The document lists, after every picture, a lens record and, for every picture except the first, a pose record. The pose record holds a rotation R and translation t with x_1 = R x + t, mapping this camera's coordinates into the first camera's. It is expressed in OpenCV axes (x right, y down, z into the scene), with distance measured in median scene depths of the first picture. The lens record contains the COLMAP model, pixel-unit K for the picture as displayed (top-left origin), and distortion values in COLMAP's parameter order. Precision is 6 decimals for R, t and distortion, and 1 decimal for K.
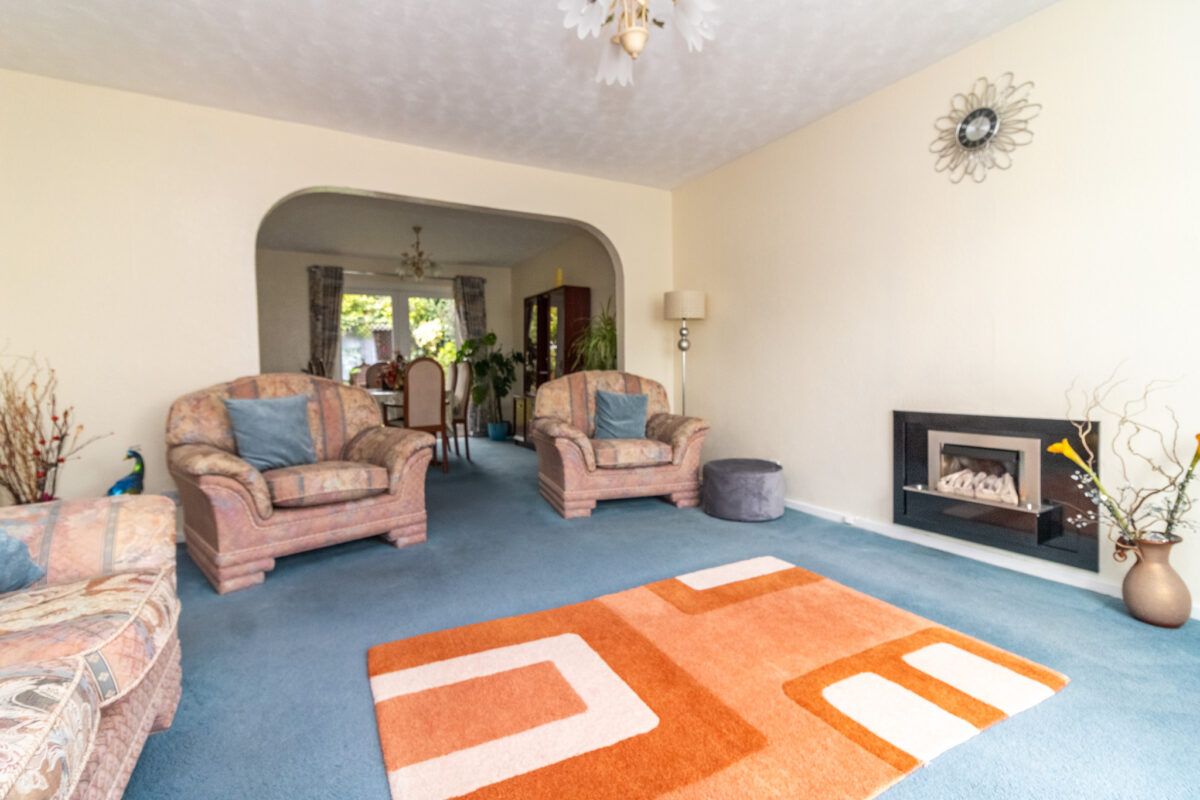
lens RADIAL K [[548.8, 0, 599.1], [0, 548.8, 392.2], [0, 0, 1]] dist [0.006908, 0.000346]
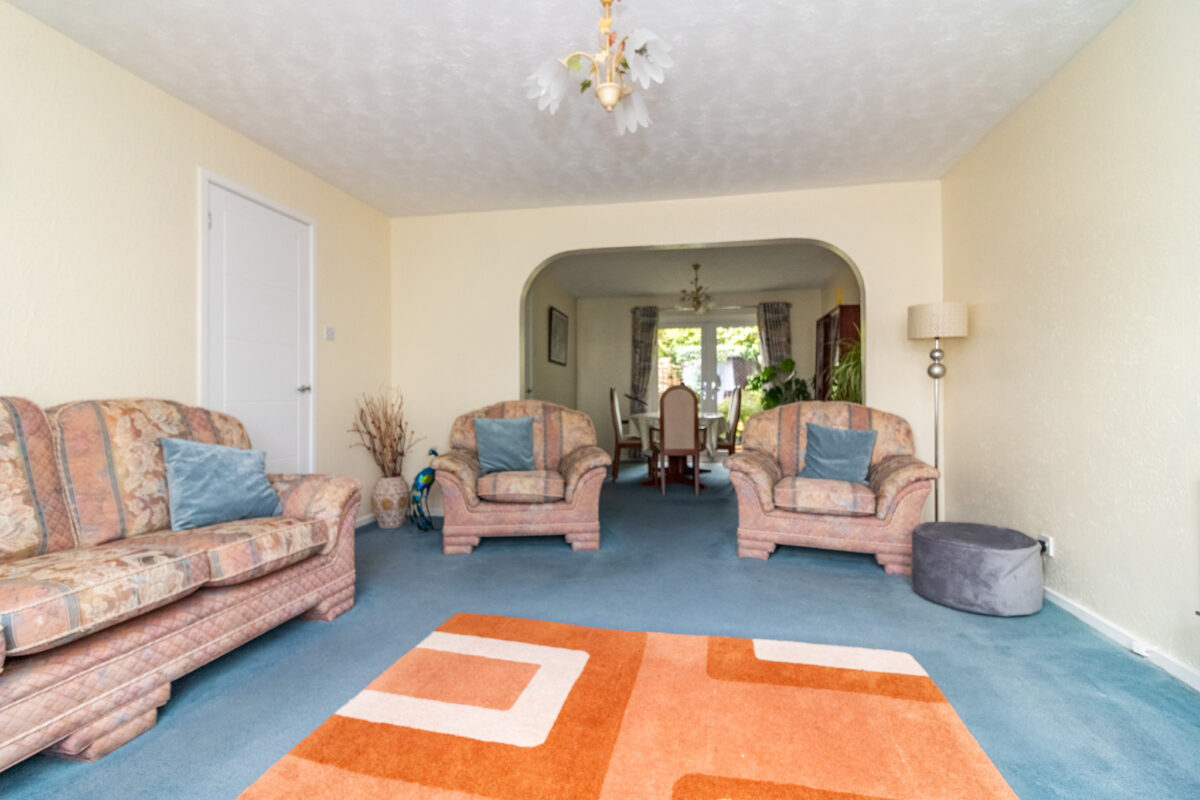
lens RADIAL K [[548.8, 0, 602.1], [0, 548.8, 393.0], [0, 0, 1]] dist [0.006908, 0.000346]
pose [[0.766686, 0.009561, -0.641951, 0.429779], [-0.035301, 0.999004, -0.027281, -0.022570], [0.641051, 0.043577, 0.766261, 0.121084]]
